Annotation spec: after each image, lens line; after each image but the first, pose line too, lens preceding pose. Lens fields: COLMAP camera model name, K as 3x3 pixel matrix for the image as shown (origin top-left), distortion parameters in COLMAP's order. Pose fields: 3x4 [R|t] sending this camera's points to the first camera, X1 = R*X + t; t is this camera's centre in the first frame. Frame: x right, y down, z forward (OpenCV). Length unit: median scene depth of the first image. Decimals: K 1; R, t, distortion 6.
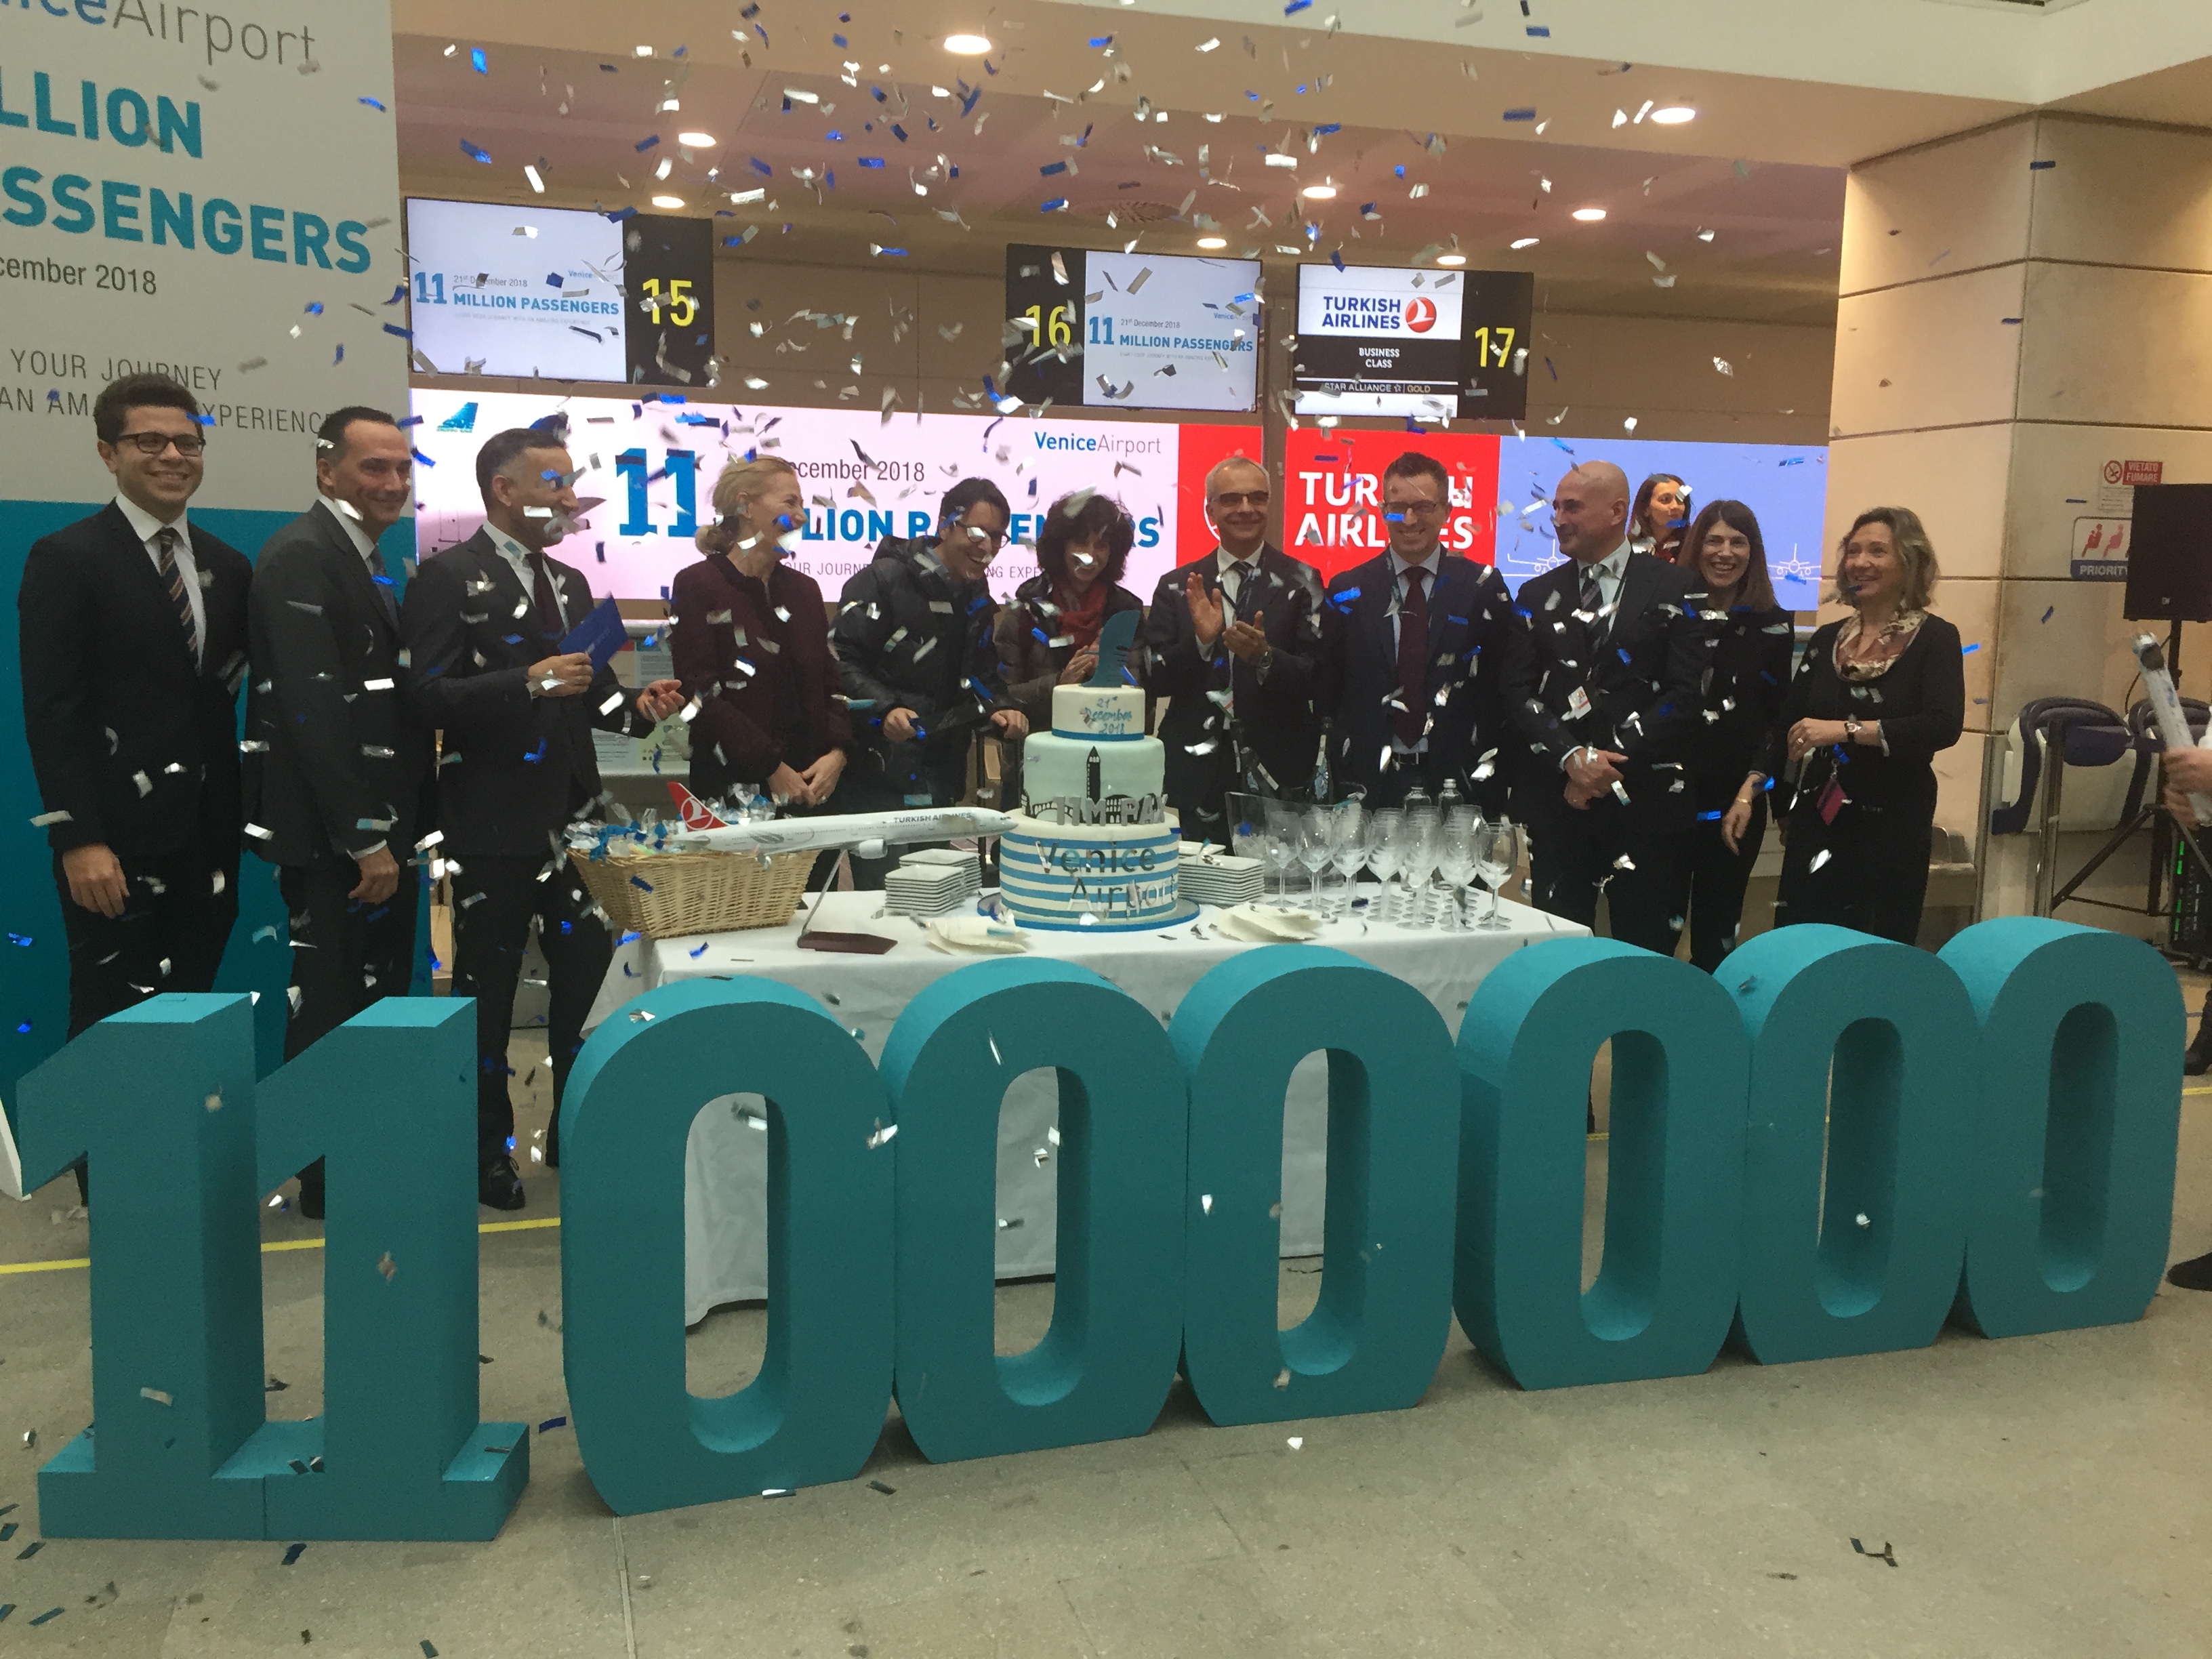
lens RADIAL K [[1911.7, 0, 1110.6], [0, 1911.7, 834.6], [0, 0, 1]] dist [0.062549, -0.048425]
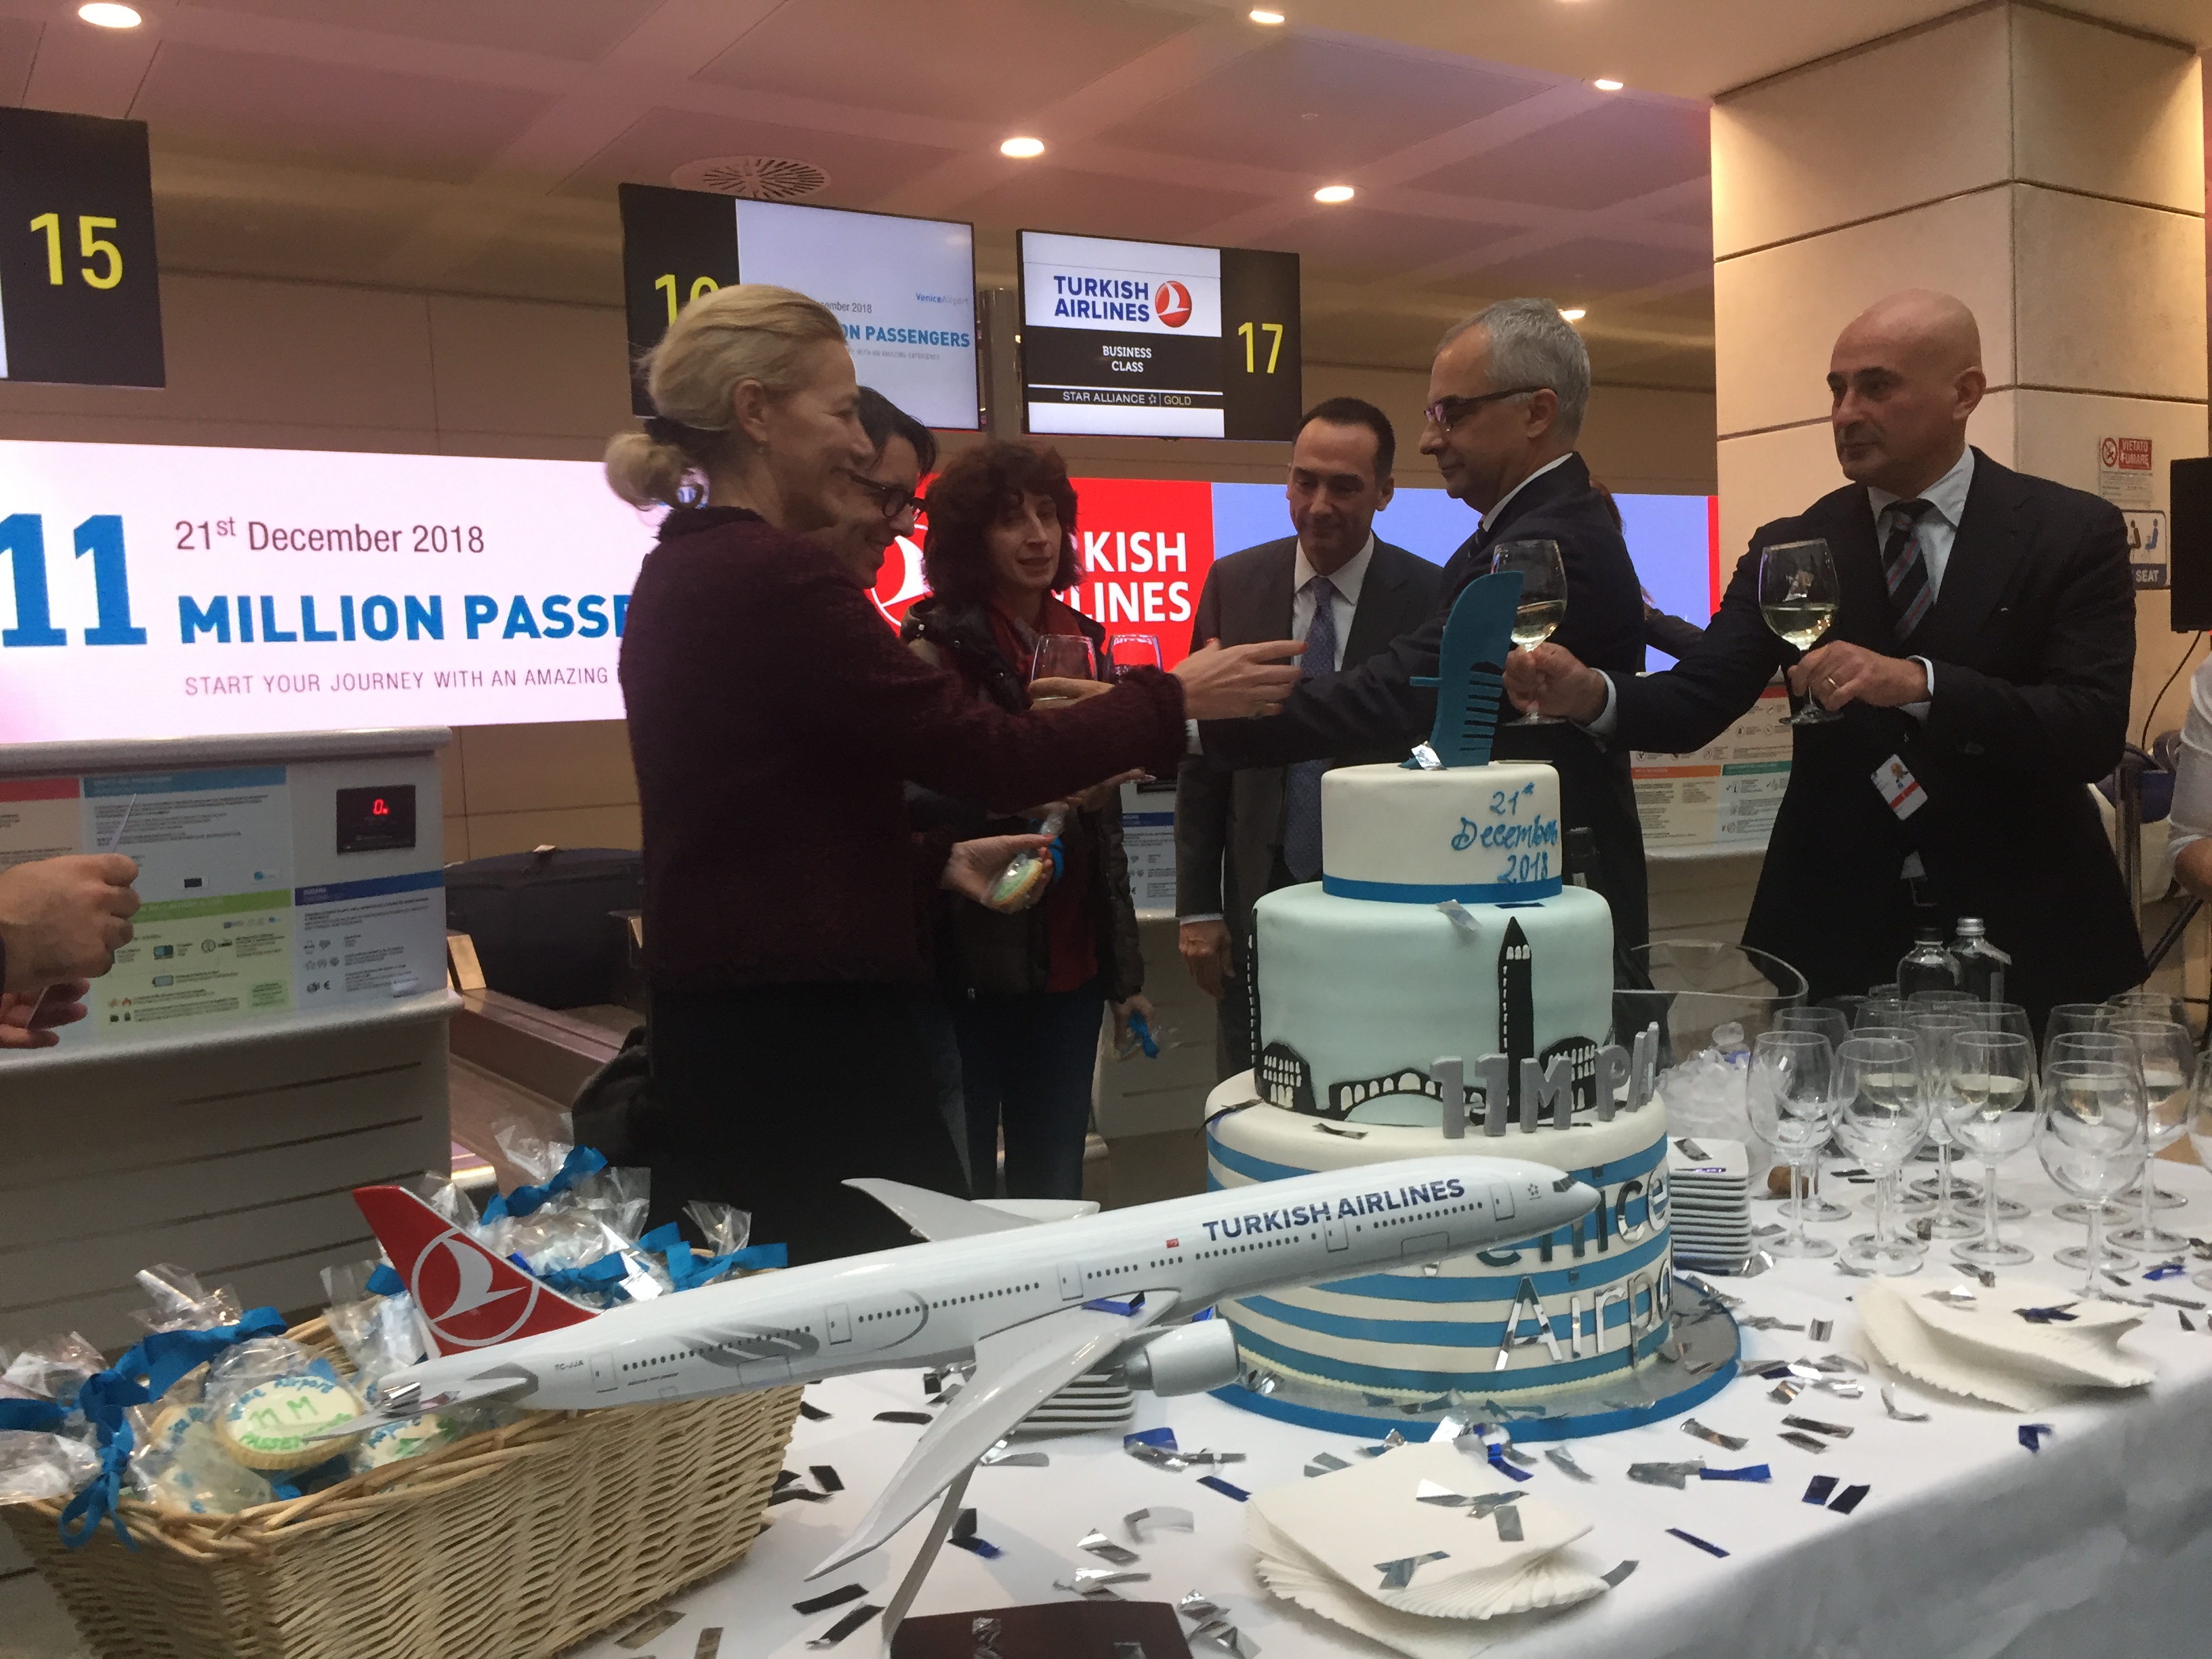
lens RADIAL K [[1911.7, 0, 1100.2], [0, 1911.7, 806.8], [0, 0, 1]] dist [0.062549, -0.048425]
pose [[0.960534, -0.073287, 0.268336, -0.085470], [0.095501, 0.992917, -0.070674, -0.022413], [-0.261256, 0.093511, 0.960729, 0.300941]]
